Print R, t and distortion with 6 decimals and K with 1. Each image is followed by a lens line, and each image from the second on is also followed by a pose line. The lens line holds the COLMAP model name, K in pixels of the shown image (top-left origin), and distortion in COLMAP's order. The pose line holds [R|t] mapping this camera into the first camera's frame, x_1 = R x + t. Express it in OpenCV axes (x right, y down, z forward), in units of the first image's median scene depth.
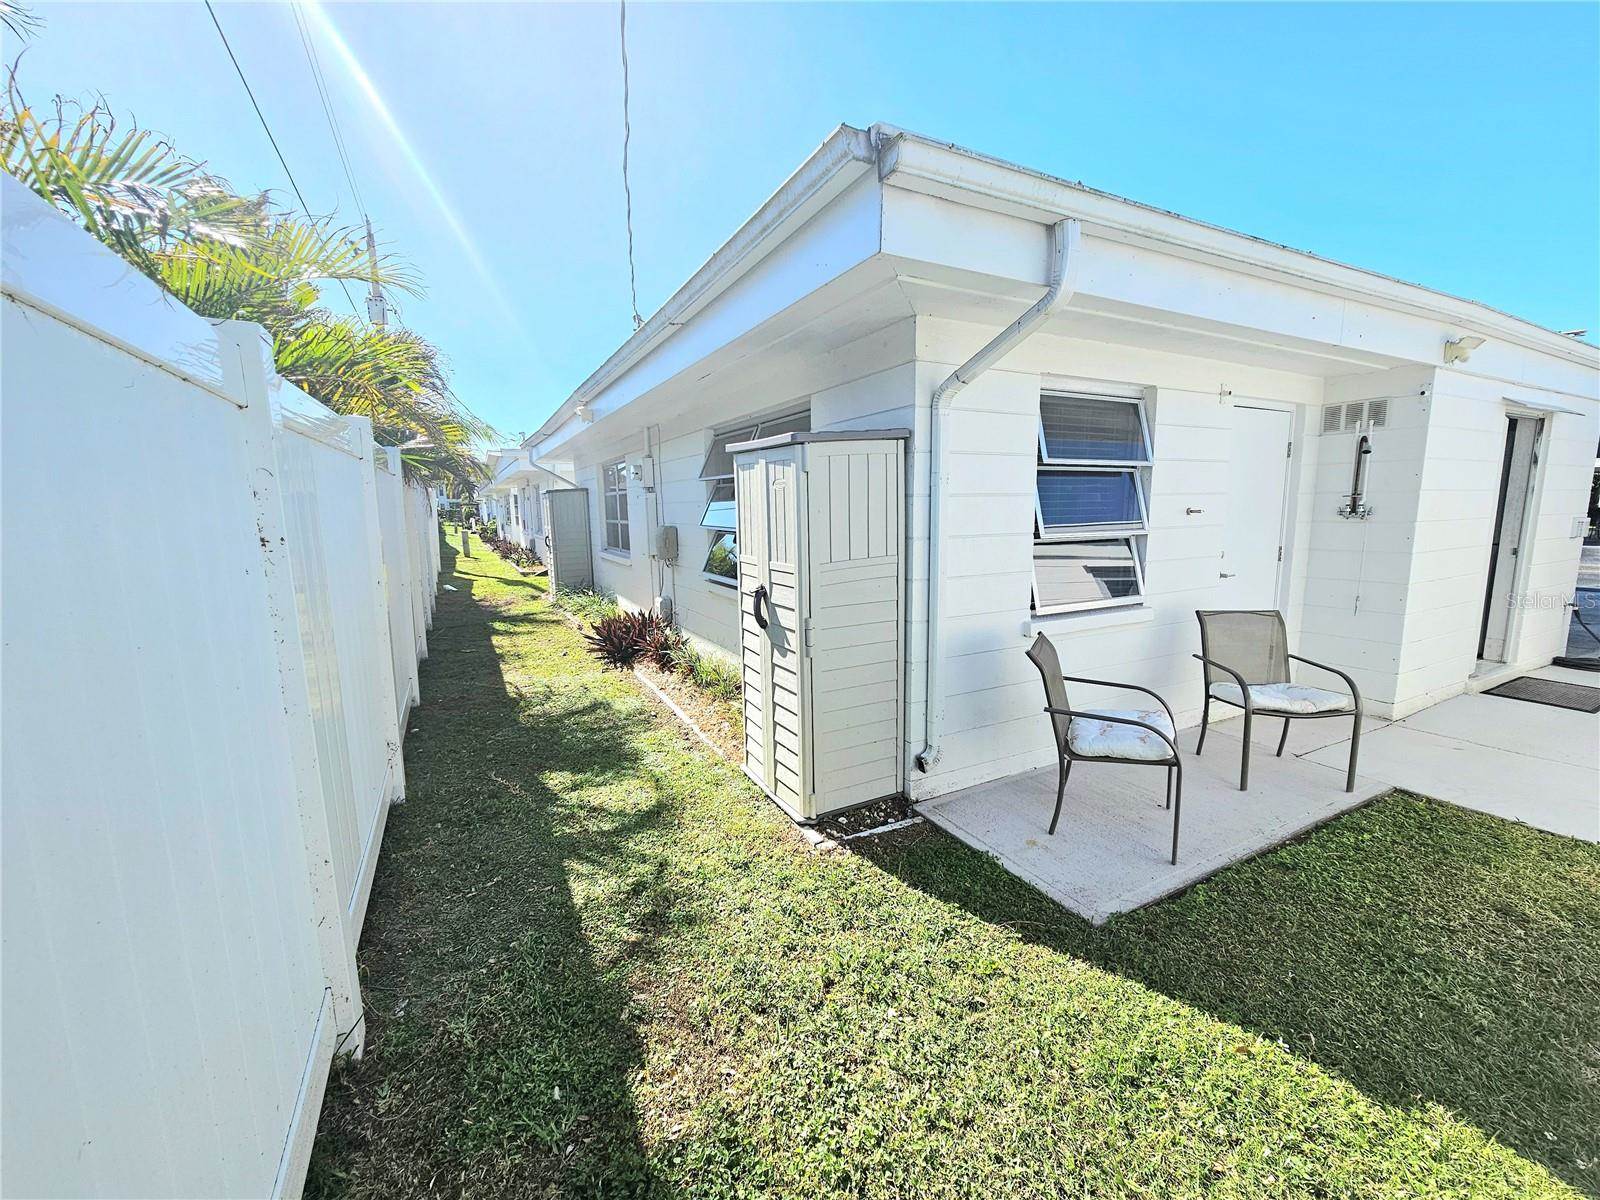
lens RADIAL K [[646.4, 0, 806.0], [0, 646.4, 599.4], [0, 0, 1]] dist [-0.001880, 0.000266]
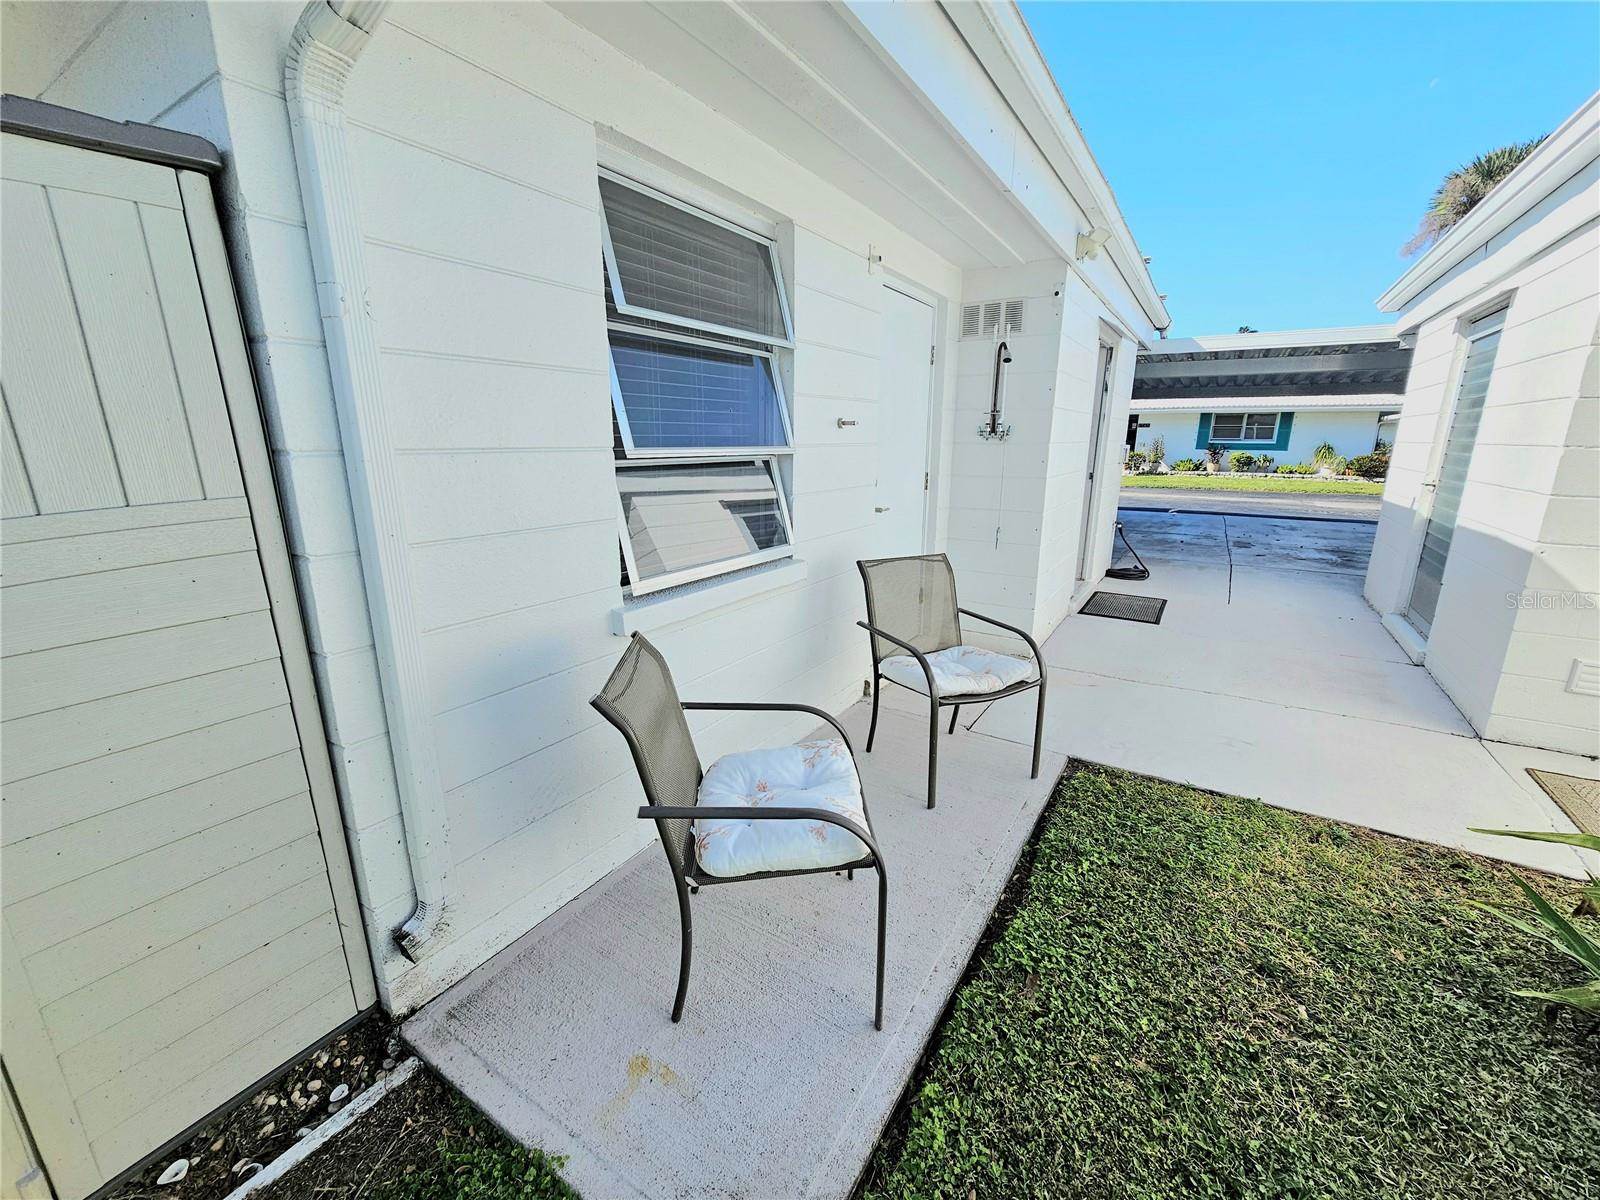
lens RADIAL K [[646.4, 0, 806.0], [0, 646.4, 599.4], [0, 0, 1]] dist [-0.001880, 0.000266]
pose [[0.863911, -0.105033, 0.492571, 0.213215], [0.055338, 0.991887, 0.114448, -0.029886], [-0.500595, -0.071615, 0.862714, 0.444811]]
